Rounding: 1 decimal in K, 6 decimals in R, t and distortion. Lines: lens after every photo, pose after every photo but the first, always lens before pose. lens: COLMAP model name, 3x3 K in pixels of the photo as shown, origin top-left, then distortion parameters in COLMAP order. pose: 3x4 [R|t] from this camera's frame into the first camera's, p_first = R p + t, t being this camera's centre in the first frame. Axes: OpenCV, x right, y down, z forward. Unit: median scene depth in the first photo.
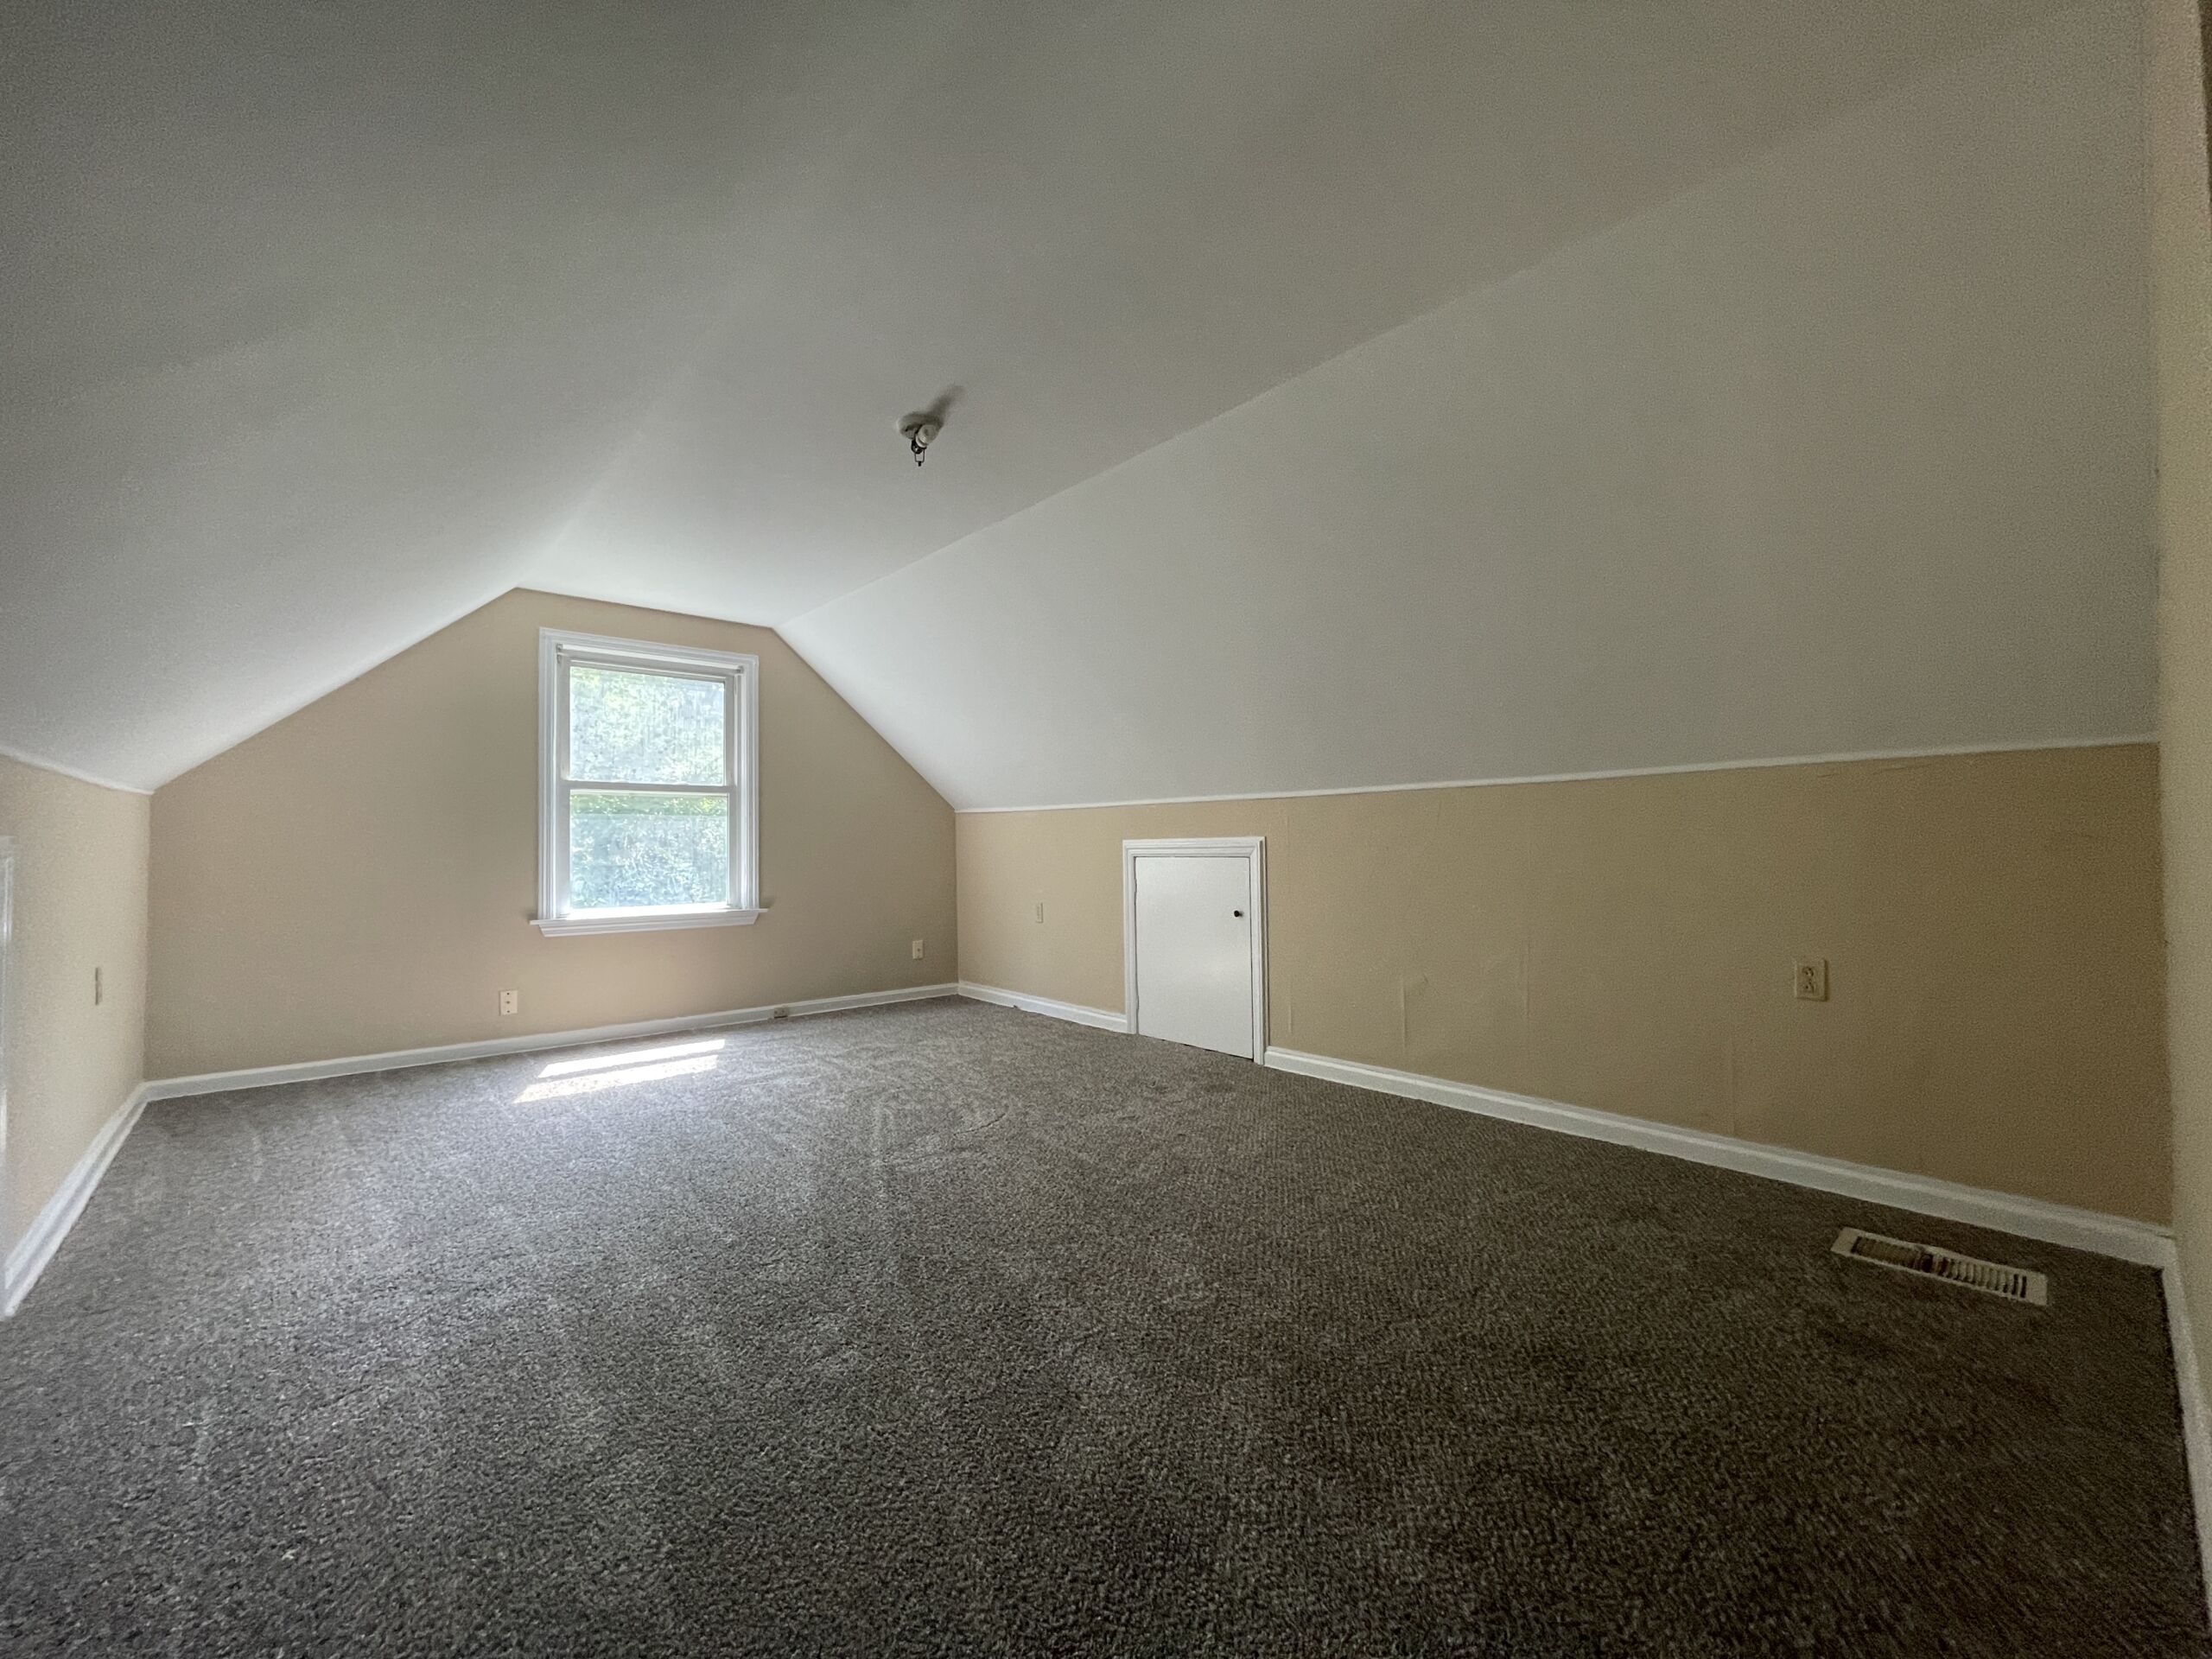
lens RADIAL K [[890.0, 0, 1107.7], [0, 890.0, 829.9], [0, 0, 1]] dist [-0.002246, -0.000688]
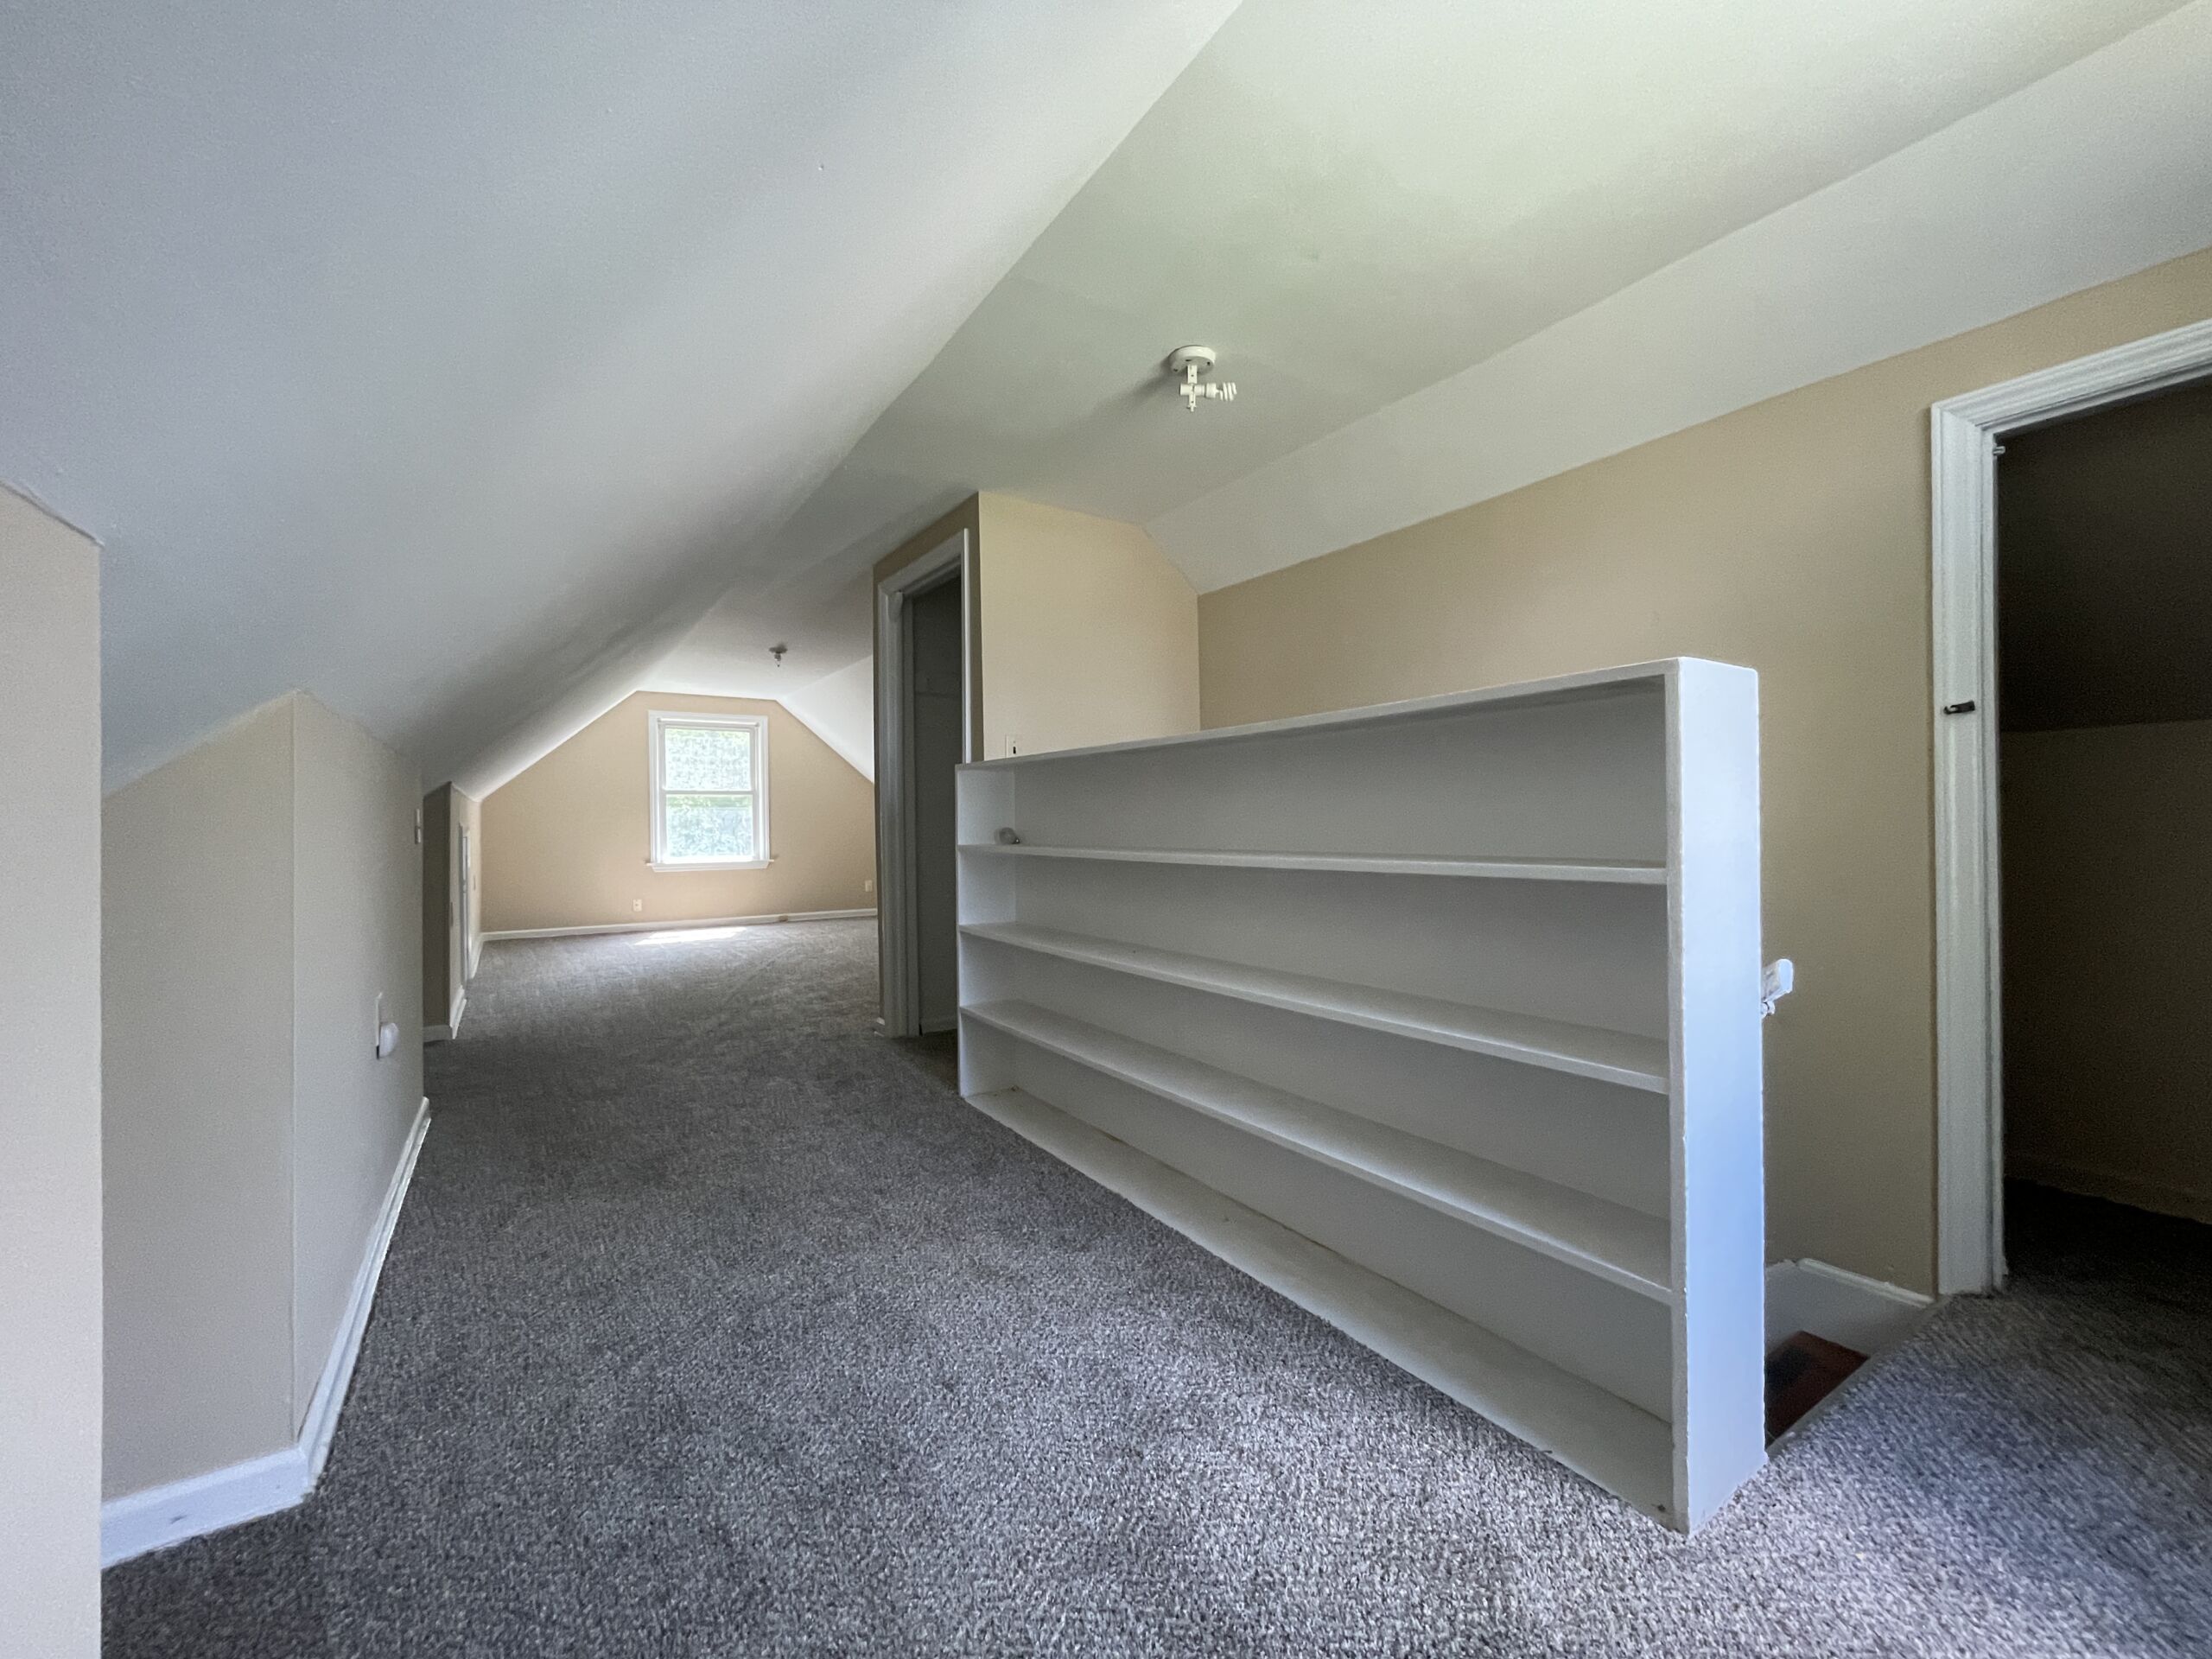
lens RADIAL K [[890.0, 0, 1112.3], [0, 890.0, 827.2], [0, 0, 1]] dist [-0.002246, -0.000688]
pose [[0.991484, -0.006083, -0.130084, 0.565026], [0.008749, 0.999763, 0.019936, -0.005720], [0.129932, -0.020905, 0.991303, -0.730846]]
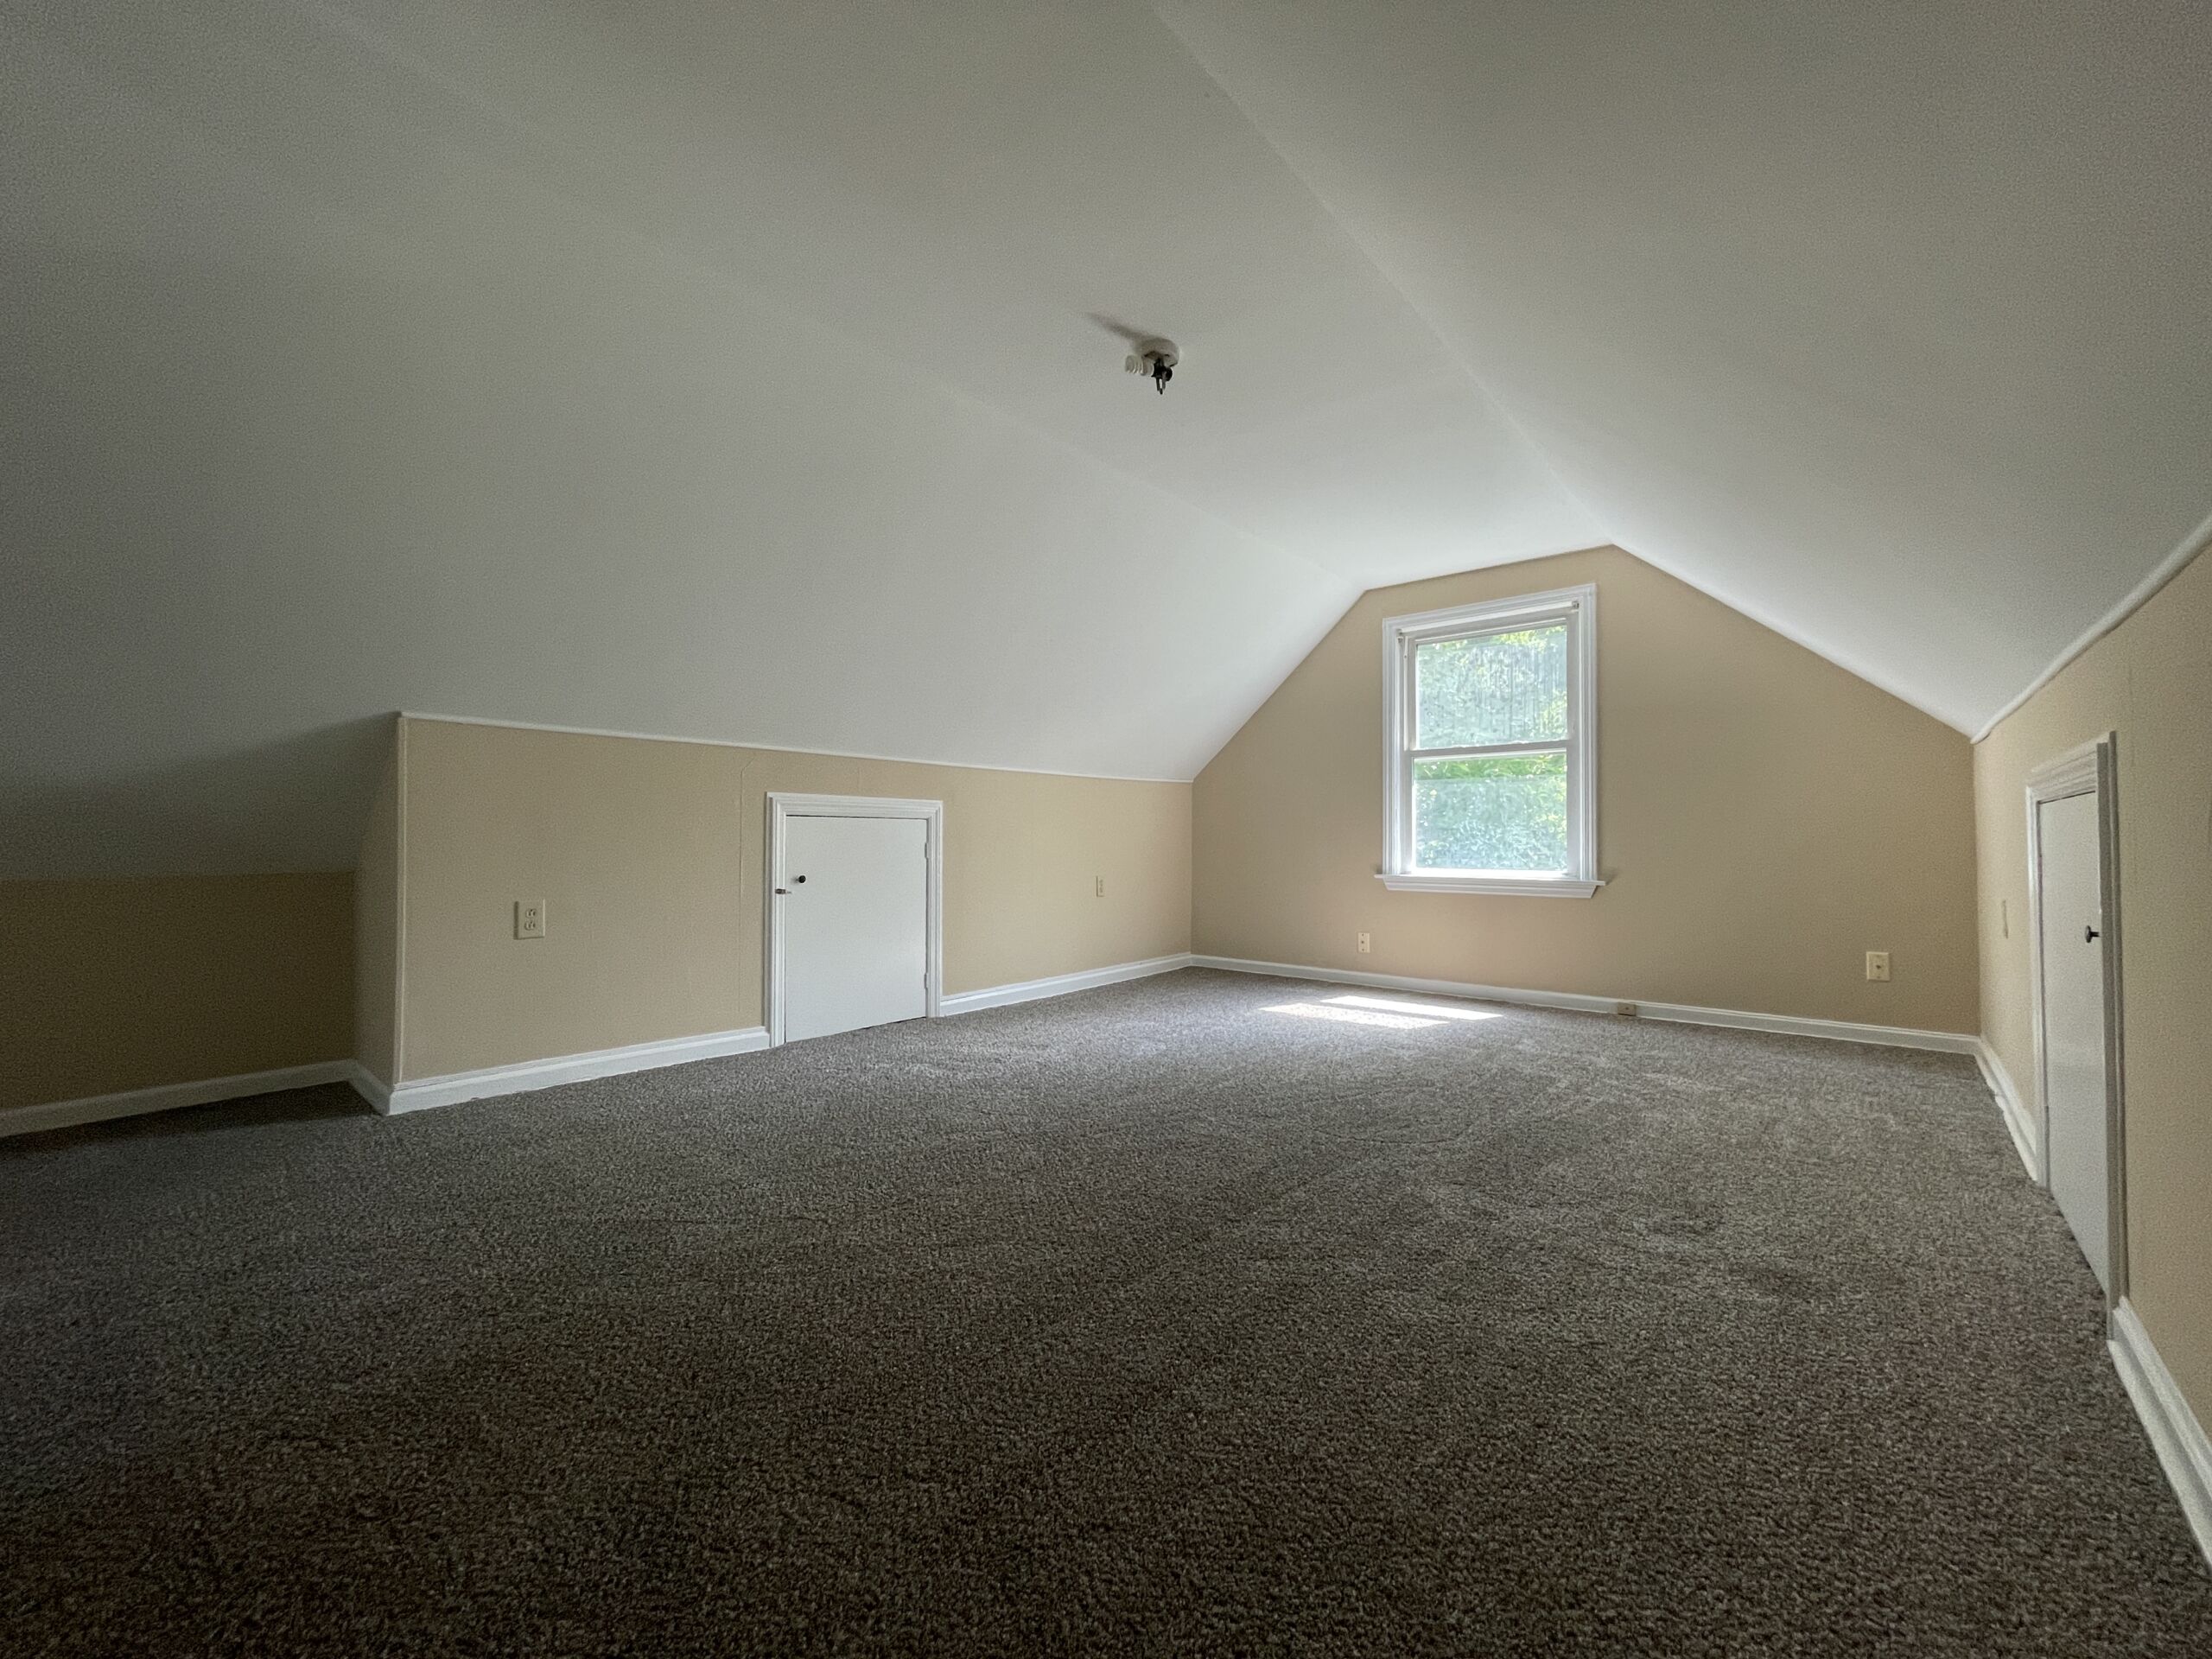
lens RADIAL K [[890.0, 0, 1117.1], [0, 890.0, 840.0], [0, 0, 1]] dist [-0.002246, -0.000688]
pose [[0.124450, 0.004177, -0.992217, 0.433554], [0.014523, 0.999876, 0.006031, 0.042069], [0.992120, -0.015160, 0.124374, 0.485658]]
